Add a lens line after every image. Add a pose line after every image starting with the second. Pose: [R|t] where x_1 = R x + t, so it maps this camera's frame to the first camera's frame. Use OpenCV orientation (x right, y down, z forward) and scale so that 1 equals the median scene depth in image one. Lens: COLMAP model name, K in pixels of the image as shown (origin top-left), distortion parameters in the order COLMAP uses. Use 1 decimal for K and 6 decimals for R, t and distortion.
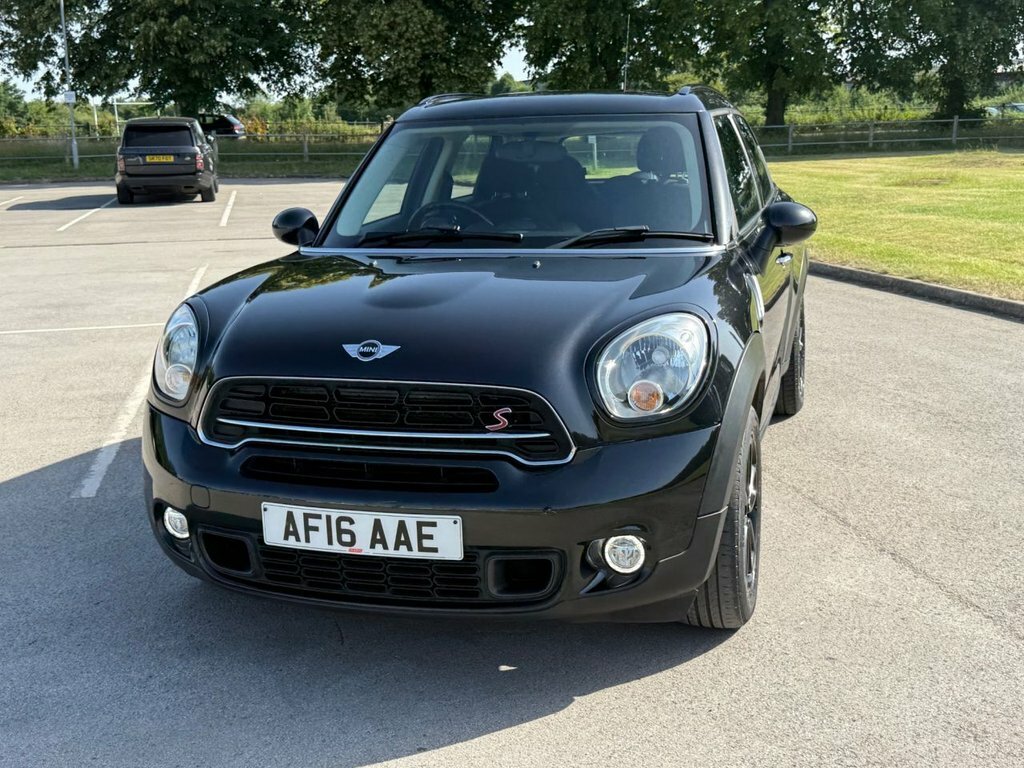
lens RADIAL K [[1110.3, 0, 538.9], [0, 1110.3, 387.8], [0, 0, 1]] dist [0.060570, 0.000000]
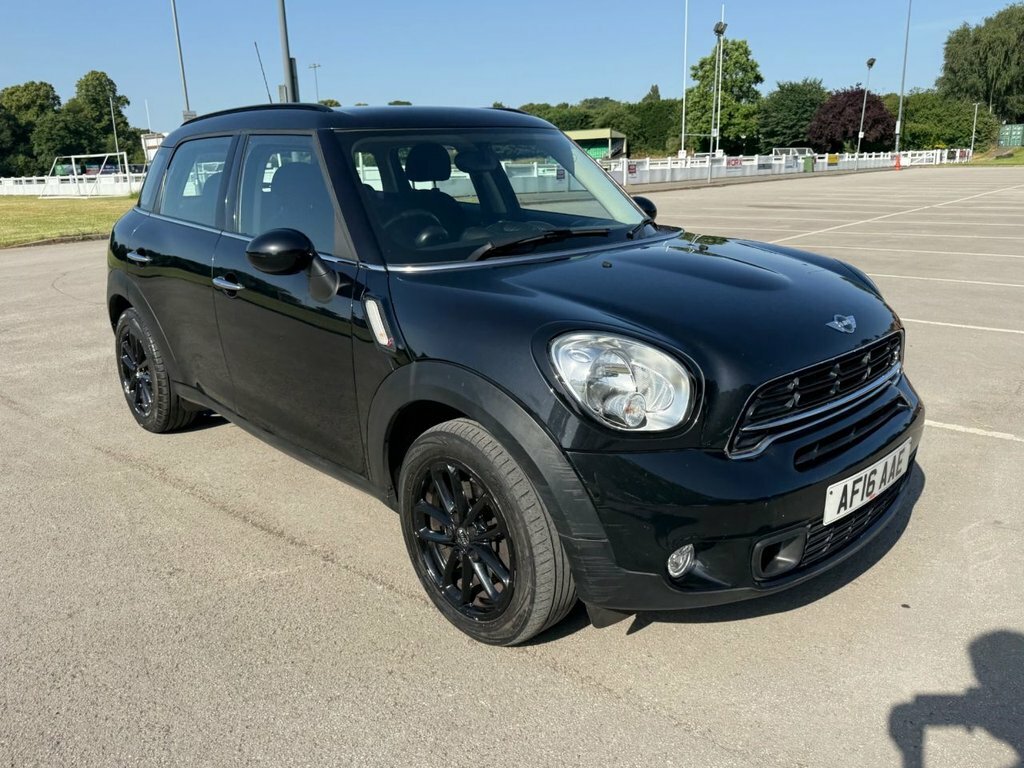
lens RADIAL K [[791.8, 0, 508.6], [0, 791.8, 383.4], [0, 0, 1]] dist [0.044290, -0.049587]
pose [[0.543336, -0.232279, 0.806742, -0.946023], [0.200194, 0.969088, 0.144192, -0.150841], [-0.815296, 0.083161, 0.573041, 0.776312]]
